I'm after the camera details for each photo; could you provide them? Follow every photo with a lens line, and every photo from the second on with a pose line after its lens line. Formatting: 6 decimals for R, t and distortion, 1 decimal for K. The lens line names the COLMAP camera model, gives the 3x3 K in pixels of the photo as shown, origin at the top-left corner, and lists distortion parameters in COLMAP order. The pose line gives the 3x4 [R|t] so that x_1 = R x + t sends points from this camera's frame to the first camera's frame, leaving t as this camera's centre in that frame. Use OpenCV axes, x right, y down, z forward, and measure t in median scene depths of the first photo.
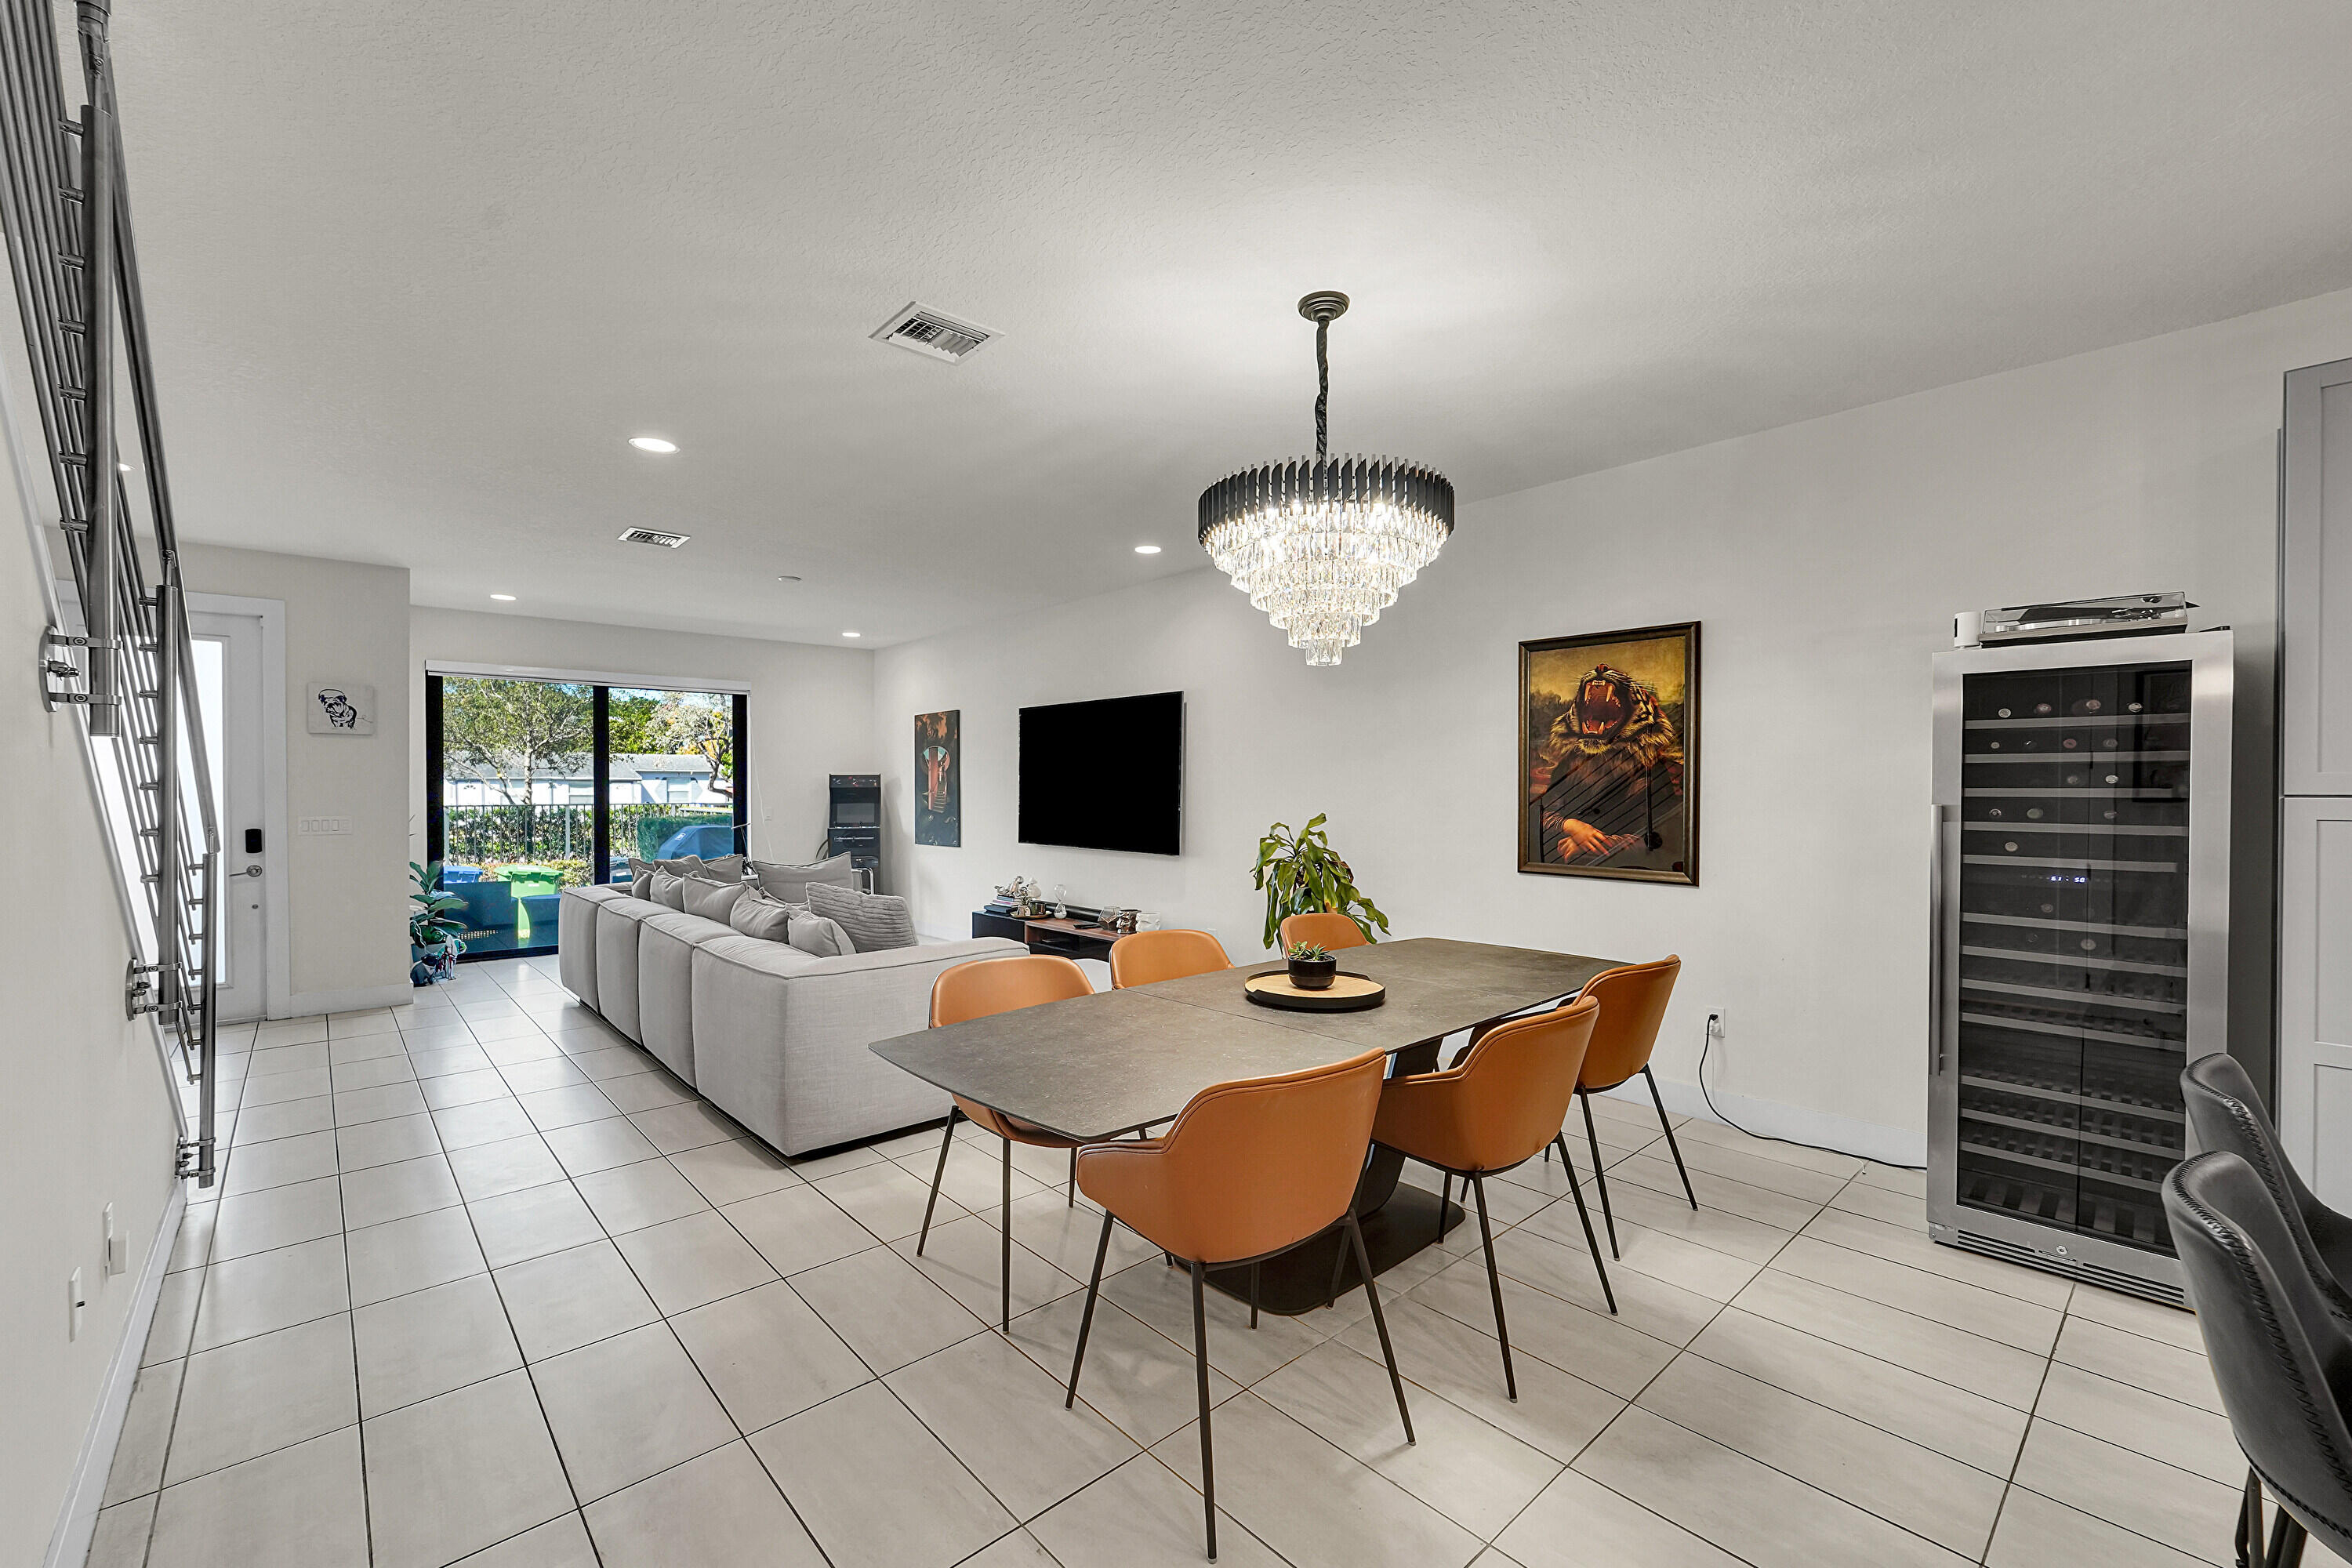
lens RADIAL K [[969.8, 0, 1163.7], [0, 969.8, 798.3], [0, 0, 1]] dist [0.002797, -0.000768]
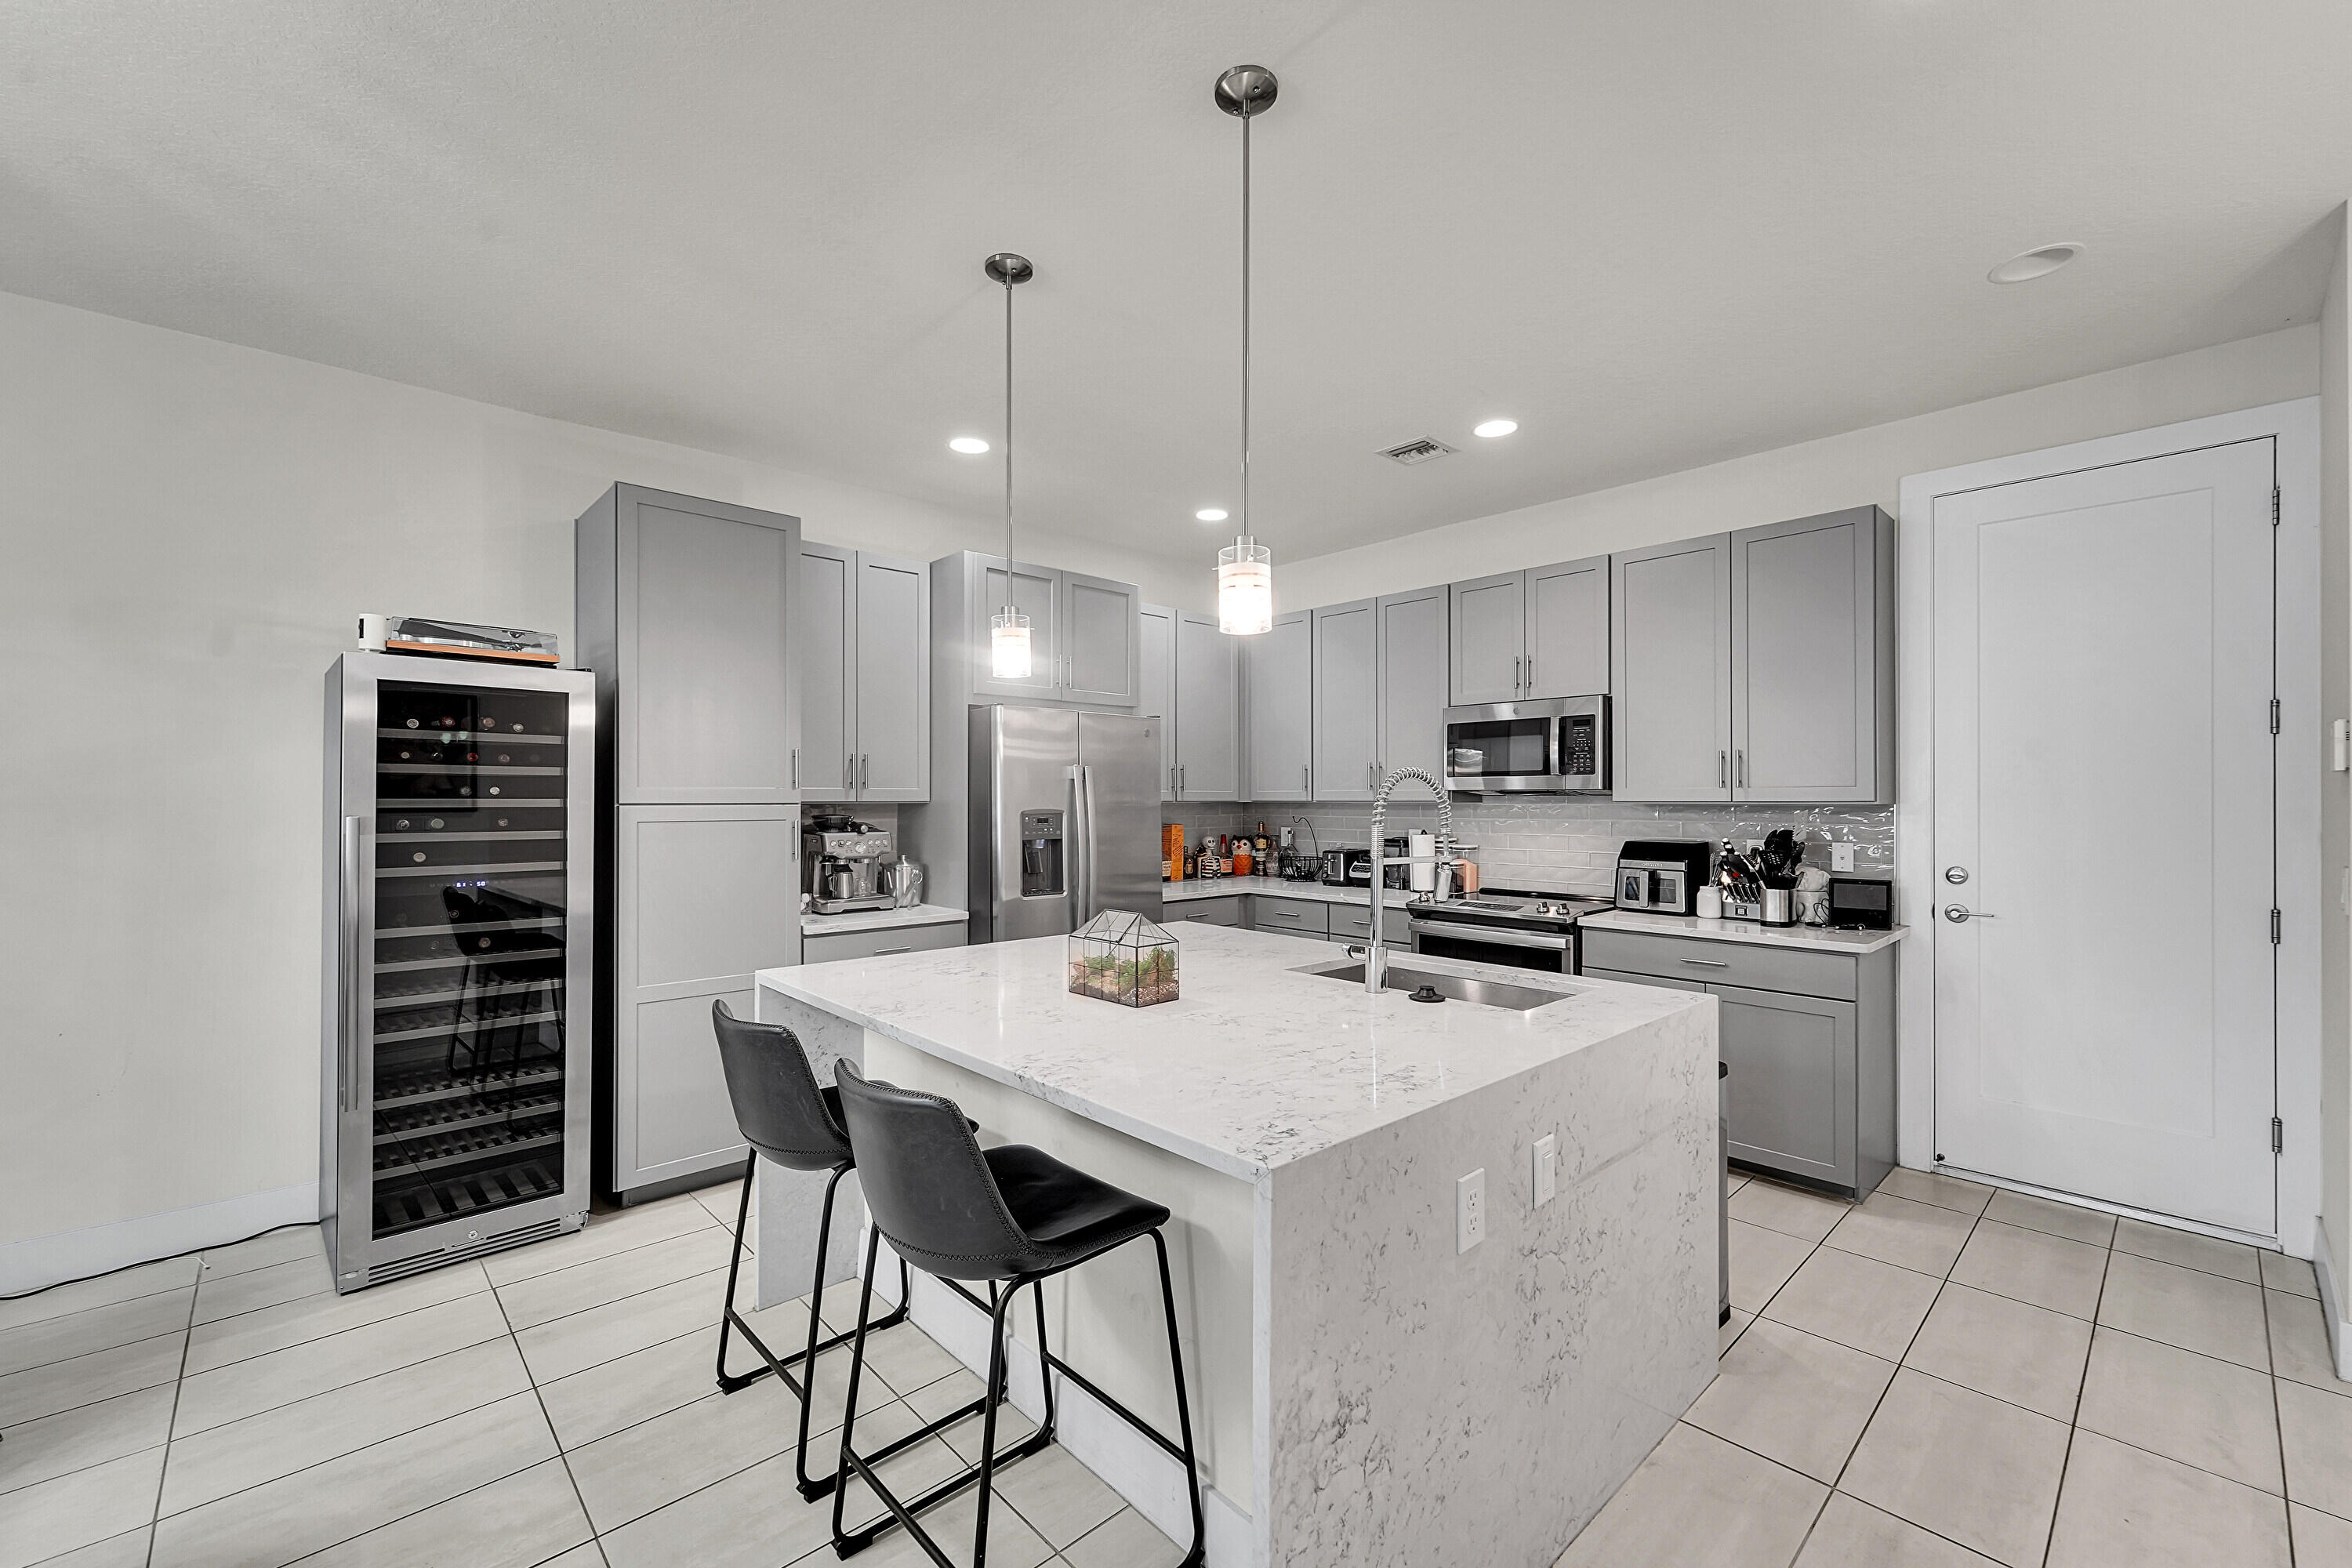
lens RADIAL K [[969.8, 0, 1155.2], [0, 969.8, 784.9], [0, 0, 1]] dist [0.002797, -0.000768]
pose [[-0.025732, 0.013491, 0.999578, -0.151199], [0.007597, 0.999883, -0.013299, -0.005515], [-0.999640, 0.007251, -0.025831, 0.262796]]
